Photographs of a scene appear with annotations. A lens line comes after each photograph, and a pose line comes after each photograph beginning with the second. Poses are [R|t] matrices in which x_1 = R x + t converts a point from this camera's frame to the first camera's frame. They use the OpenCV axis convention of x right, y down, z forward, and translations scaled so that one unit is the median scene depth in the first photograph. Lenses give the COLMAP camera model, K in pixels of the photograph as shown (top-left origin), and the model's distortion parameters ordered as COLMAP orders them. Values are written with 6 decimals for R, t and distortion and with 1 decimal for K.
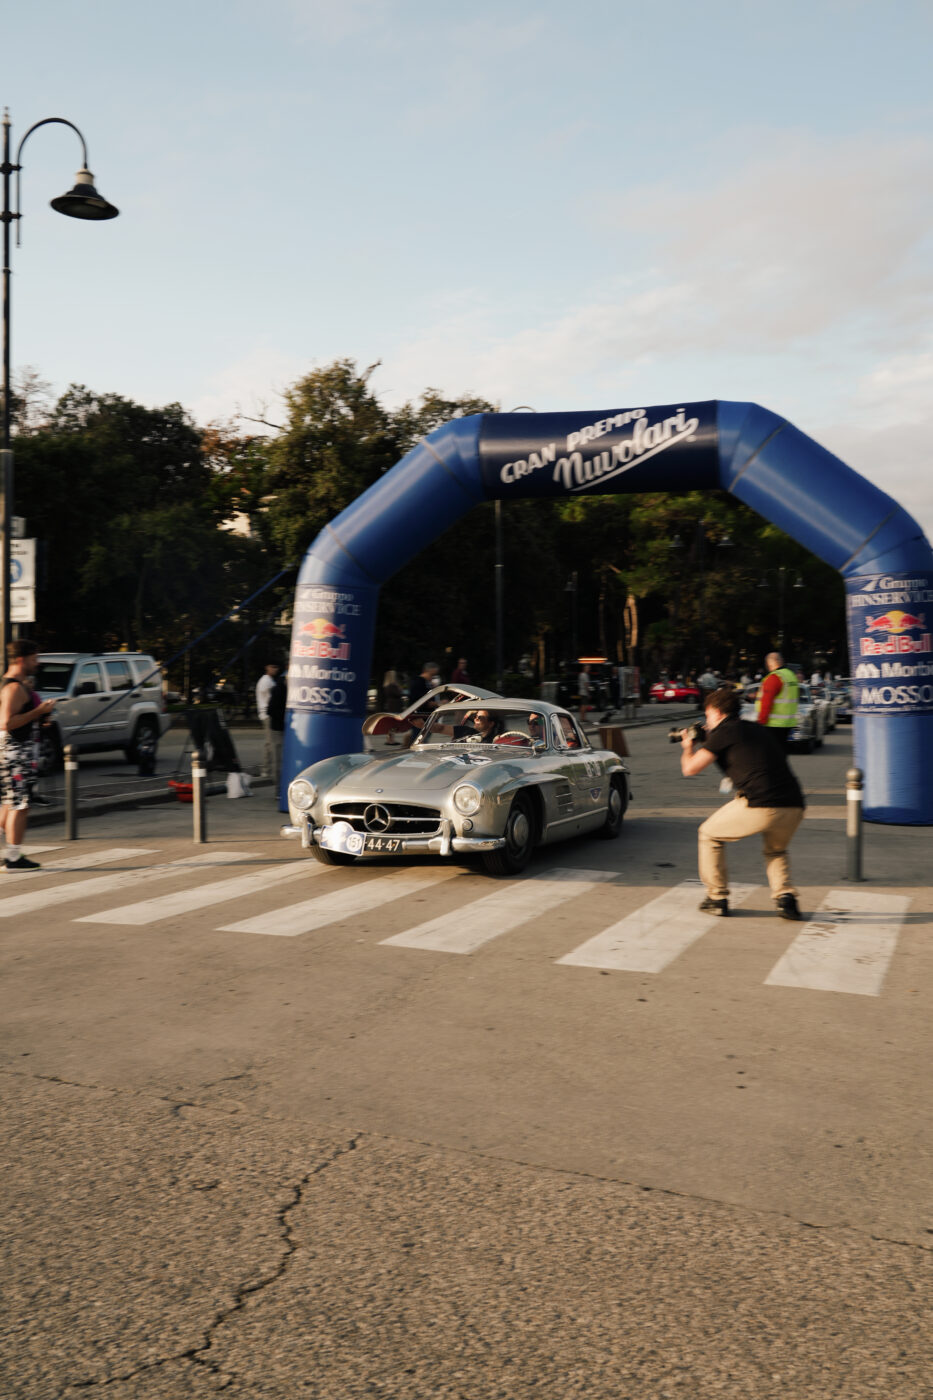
lens RADIAL K [[1271.8, 0, 466.5], [0, 1271.8, 700.0], [0, 0, 1]] dist [0.036996, -0.007215]
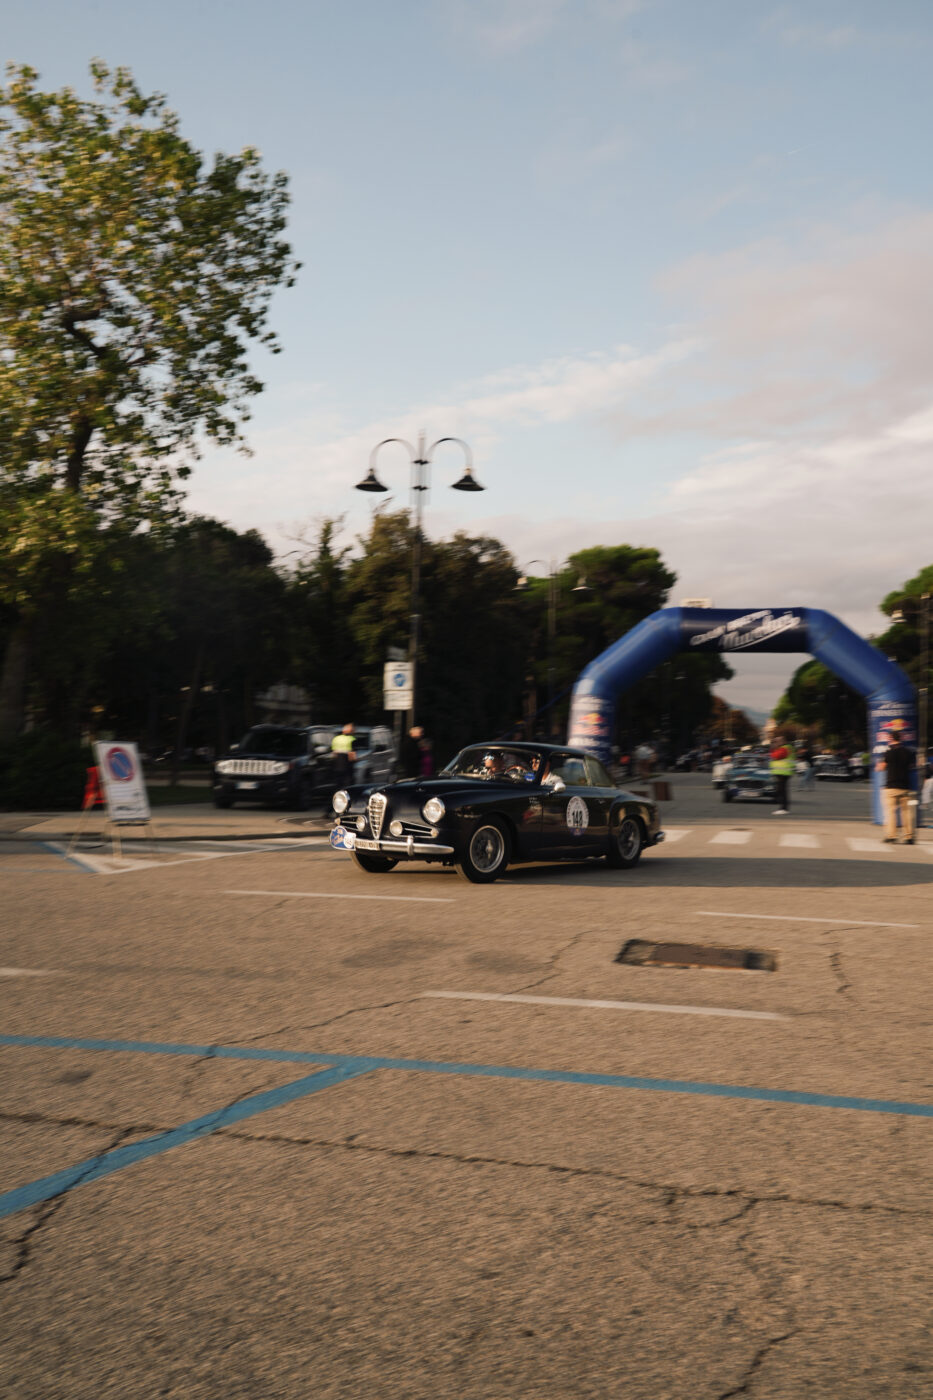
lens RADIAL K [[1189.9, 0, 466.5], [0, 1189.9, 700.0], [0, 0, 1]] dist [0.003177, 0.001119]
pose [[0.989737, 0.028443, 0.140042, -0.543388], [-0.020717, 0.998198, -0.056322, 0.017626], [-0.141392, 0.052842, 0.988542, -0.687775]]
